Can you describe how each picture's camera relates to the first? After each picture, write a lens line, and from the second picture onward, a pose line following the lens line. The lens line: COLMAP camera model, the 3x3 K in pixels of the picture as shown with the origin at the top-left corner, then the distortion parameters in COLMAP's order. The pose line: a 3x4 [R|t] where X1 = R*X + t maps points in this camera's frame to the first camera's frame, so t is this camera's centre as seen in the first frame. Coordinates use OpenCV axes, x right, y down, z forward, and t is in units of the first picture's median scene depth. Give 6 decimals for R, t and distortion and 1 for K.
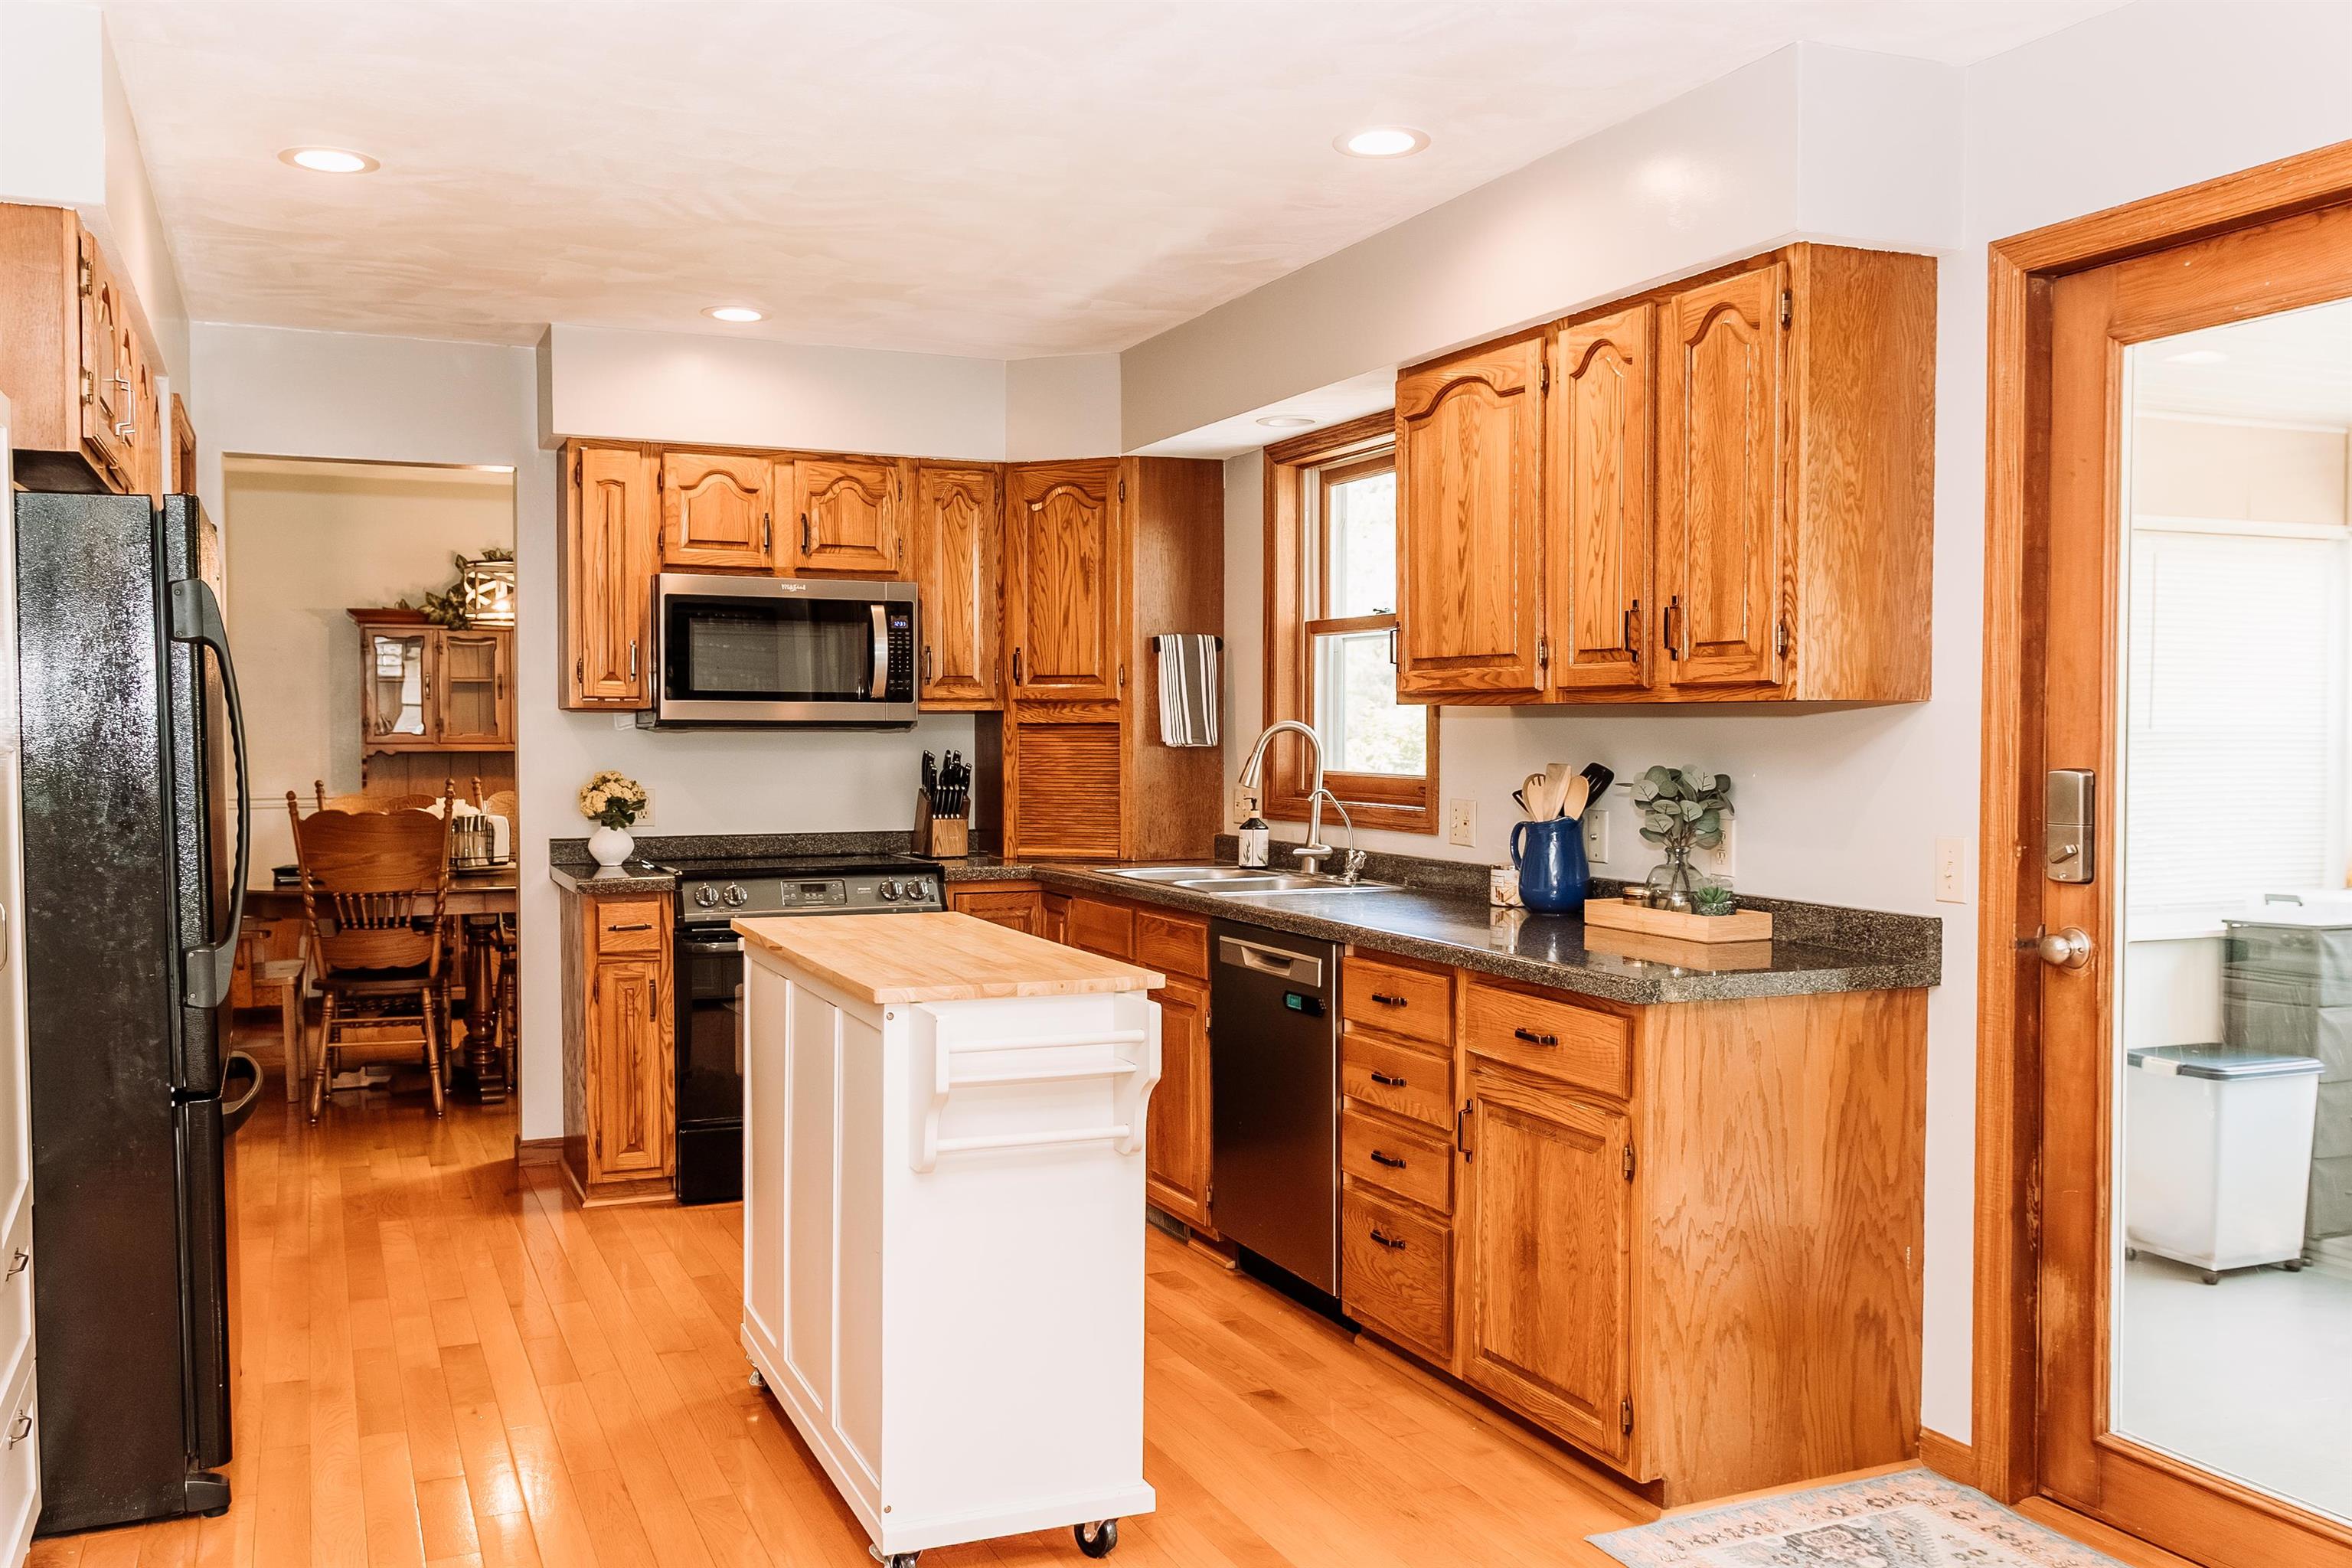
lens RADIAL K [[2005.8, 0, 1176.0], [0, 2005.8, 784.0], [0, 0, 1]] dist [-0.000888, -0.006993]
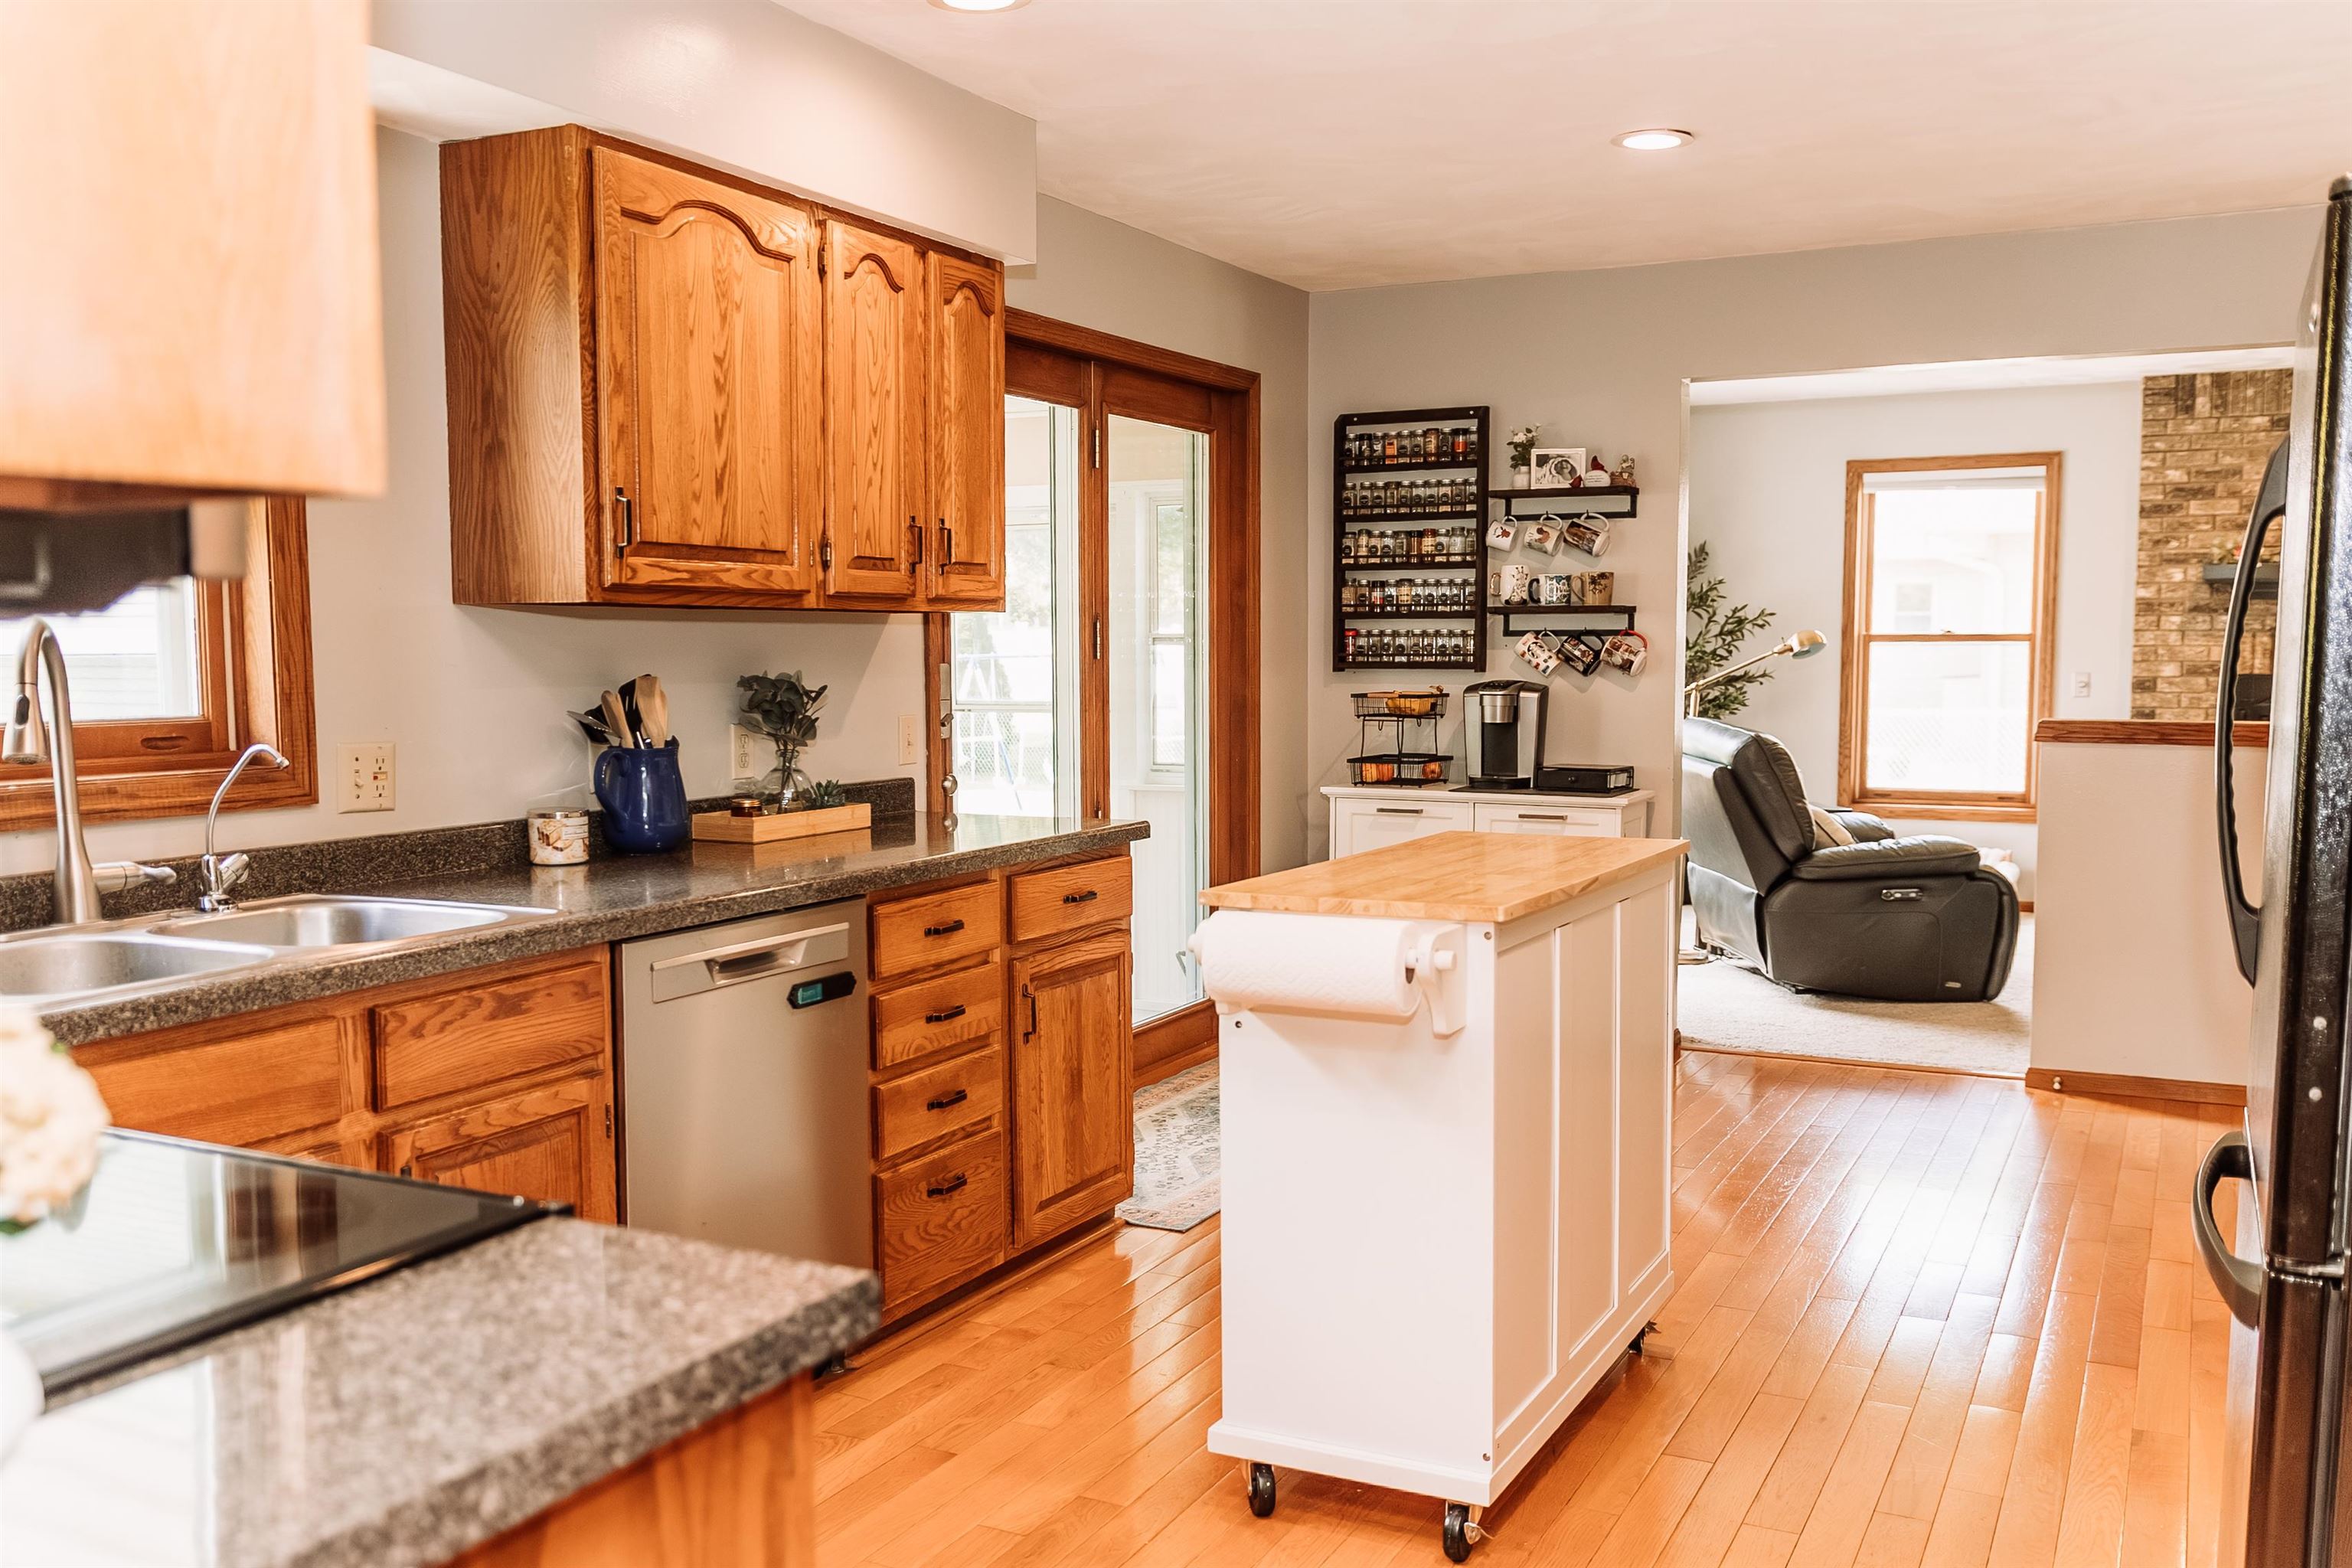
lens RADIAL K [[2005.8, 0, 1176.0], [0, 2005.8, 784.0], [0, 0, 1]] dist [-0.000888, -0.006993]
pose [[-0.640964, -0.057429, 0.765420, -0.645628], [0.021691, 0.995444, 0.092852, -0.041117], [-0.767265, 0.076118, -0.636798, 1.459957]]
